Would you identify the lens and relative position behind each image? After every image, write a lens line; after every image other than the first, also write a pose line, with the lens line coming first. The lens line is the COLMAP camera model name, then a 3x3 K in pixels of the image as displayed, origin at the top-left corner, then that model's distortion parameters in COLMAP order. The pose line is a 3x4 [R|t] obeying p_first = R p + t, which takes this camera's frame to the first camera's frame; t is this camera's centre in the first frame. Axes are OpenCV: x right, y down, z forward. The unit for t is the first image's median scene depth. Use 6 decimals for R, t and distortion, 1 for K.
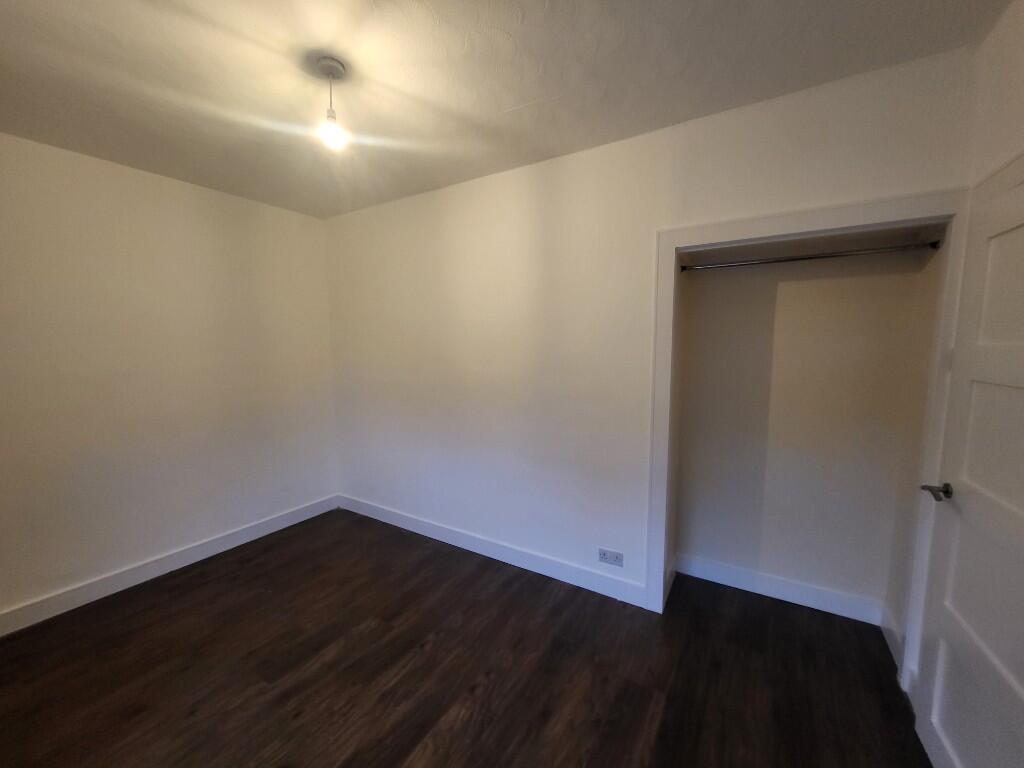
lens RADIAL K [[407.8, 0, 511.0], [0, 407.8, 385.1], [0, 0, 1]] dist [-0.000788, -0.000179]
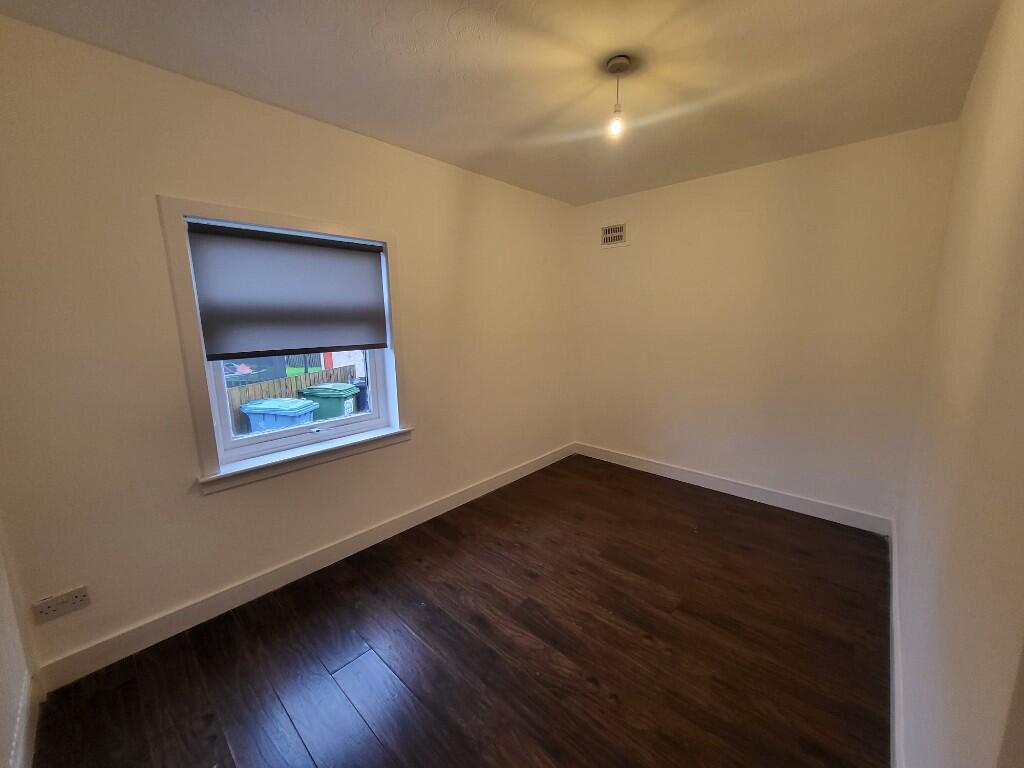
lens RADIAL K [[407.8, 0, 511.7], [0, 407.8, 383.2], [0, 0, 1]] dist [-0.000788, -0.000179]
pose [[-0.190601, 0.173286, -0.966252, 0.733562], [-0.088959, 0.977198, 0.192797, -0.096783], [0.977628, 0.122704, -0.170840, 0.884216]]
